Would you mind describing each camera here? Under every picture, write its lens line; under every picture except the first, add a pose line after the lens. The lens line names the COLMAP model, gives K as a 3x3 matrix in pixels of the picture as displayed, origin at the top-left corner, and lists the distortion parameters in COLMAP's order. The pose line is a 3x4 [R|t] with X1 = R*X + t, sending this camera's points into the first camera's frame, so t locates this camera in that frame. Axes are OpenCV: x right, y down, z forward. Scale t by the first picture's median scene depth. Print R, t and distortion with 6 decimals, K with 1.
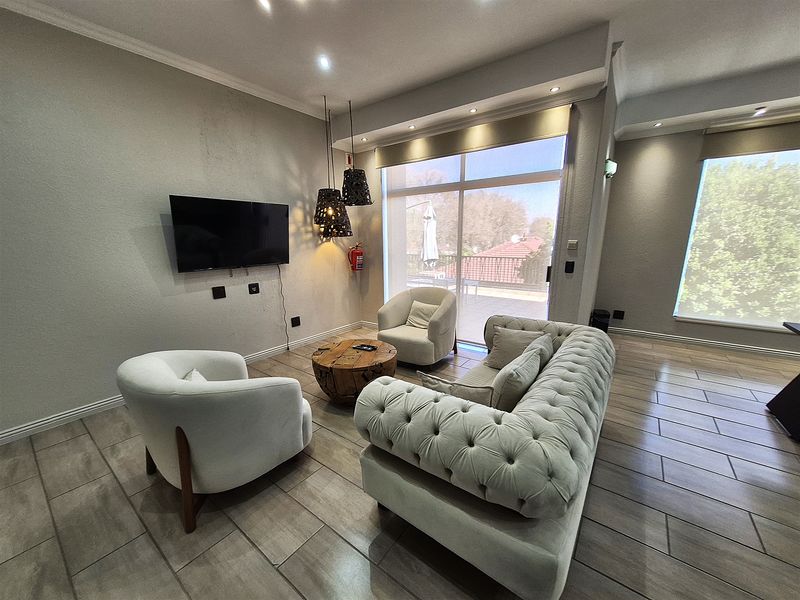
lens RADIAL K [[316.8, 0, 395.8], [0, 316.8, 302.6], [0, 0, 1]] dist [-0.007622, 0.000139]
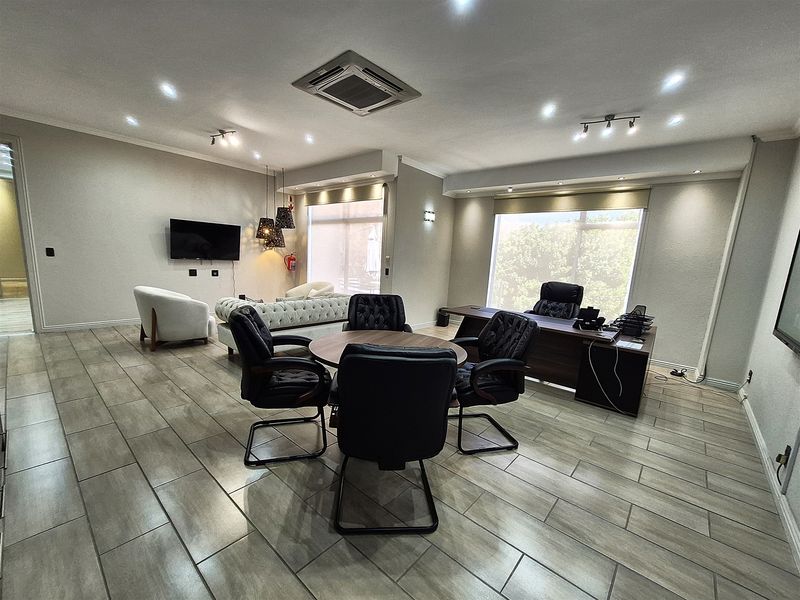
lens RADIAL K [[316.8, 0, 395.8], [0, 316.8, 302.6], [0, 0, 1]] dist [-0.007622, 0.000139]
pose [[0.996650, 0.072907, -0.037055, 0.552464], [-0.075000, 0.995458, -0.058640, 0.130535], [0.032611, 0.061223, 0.997591, -0.606374]]
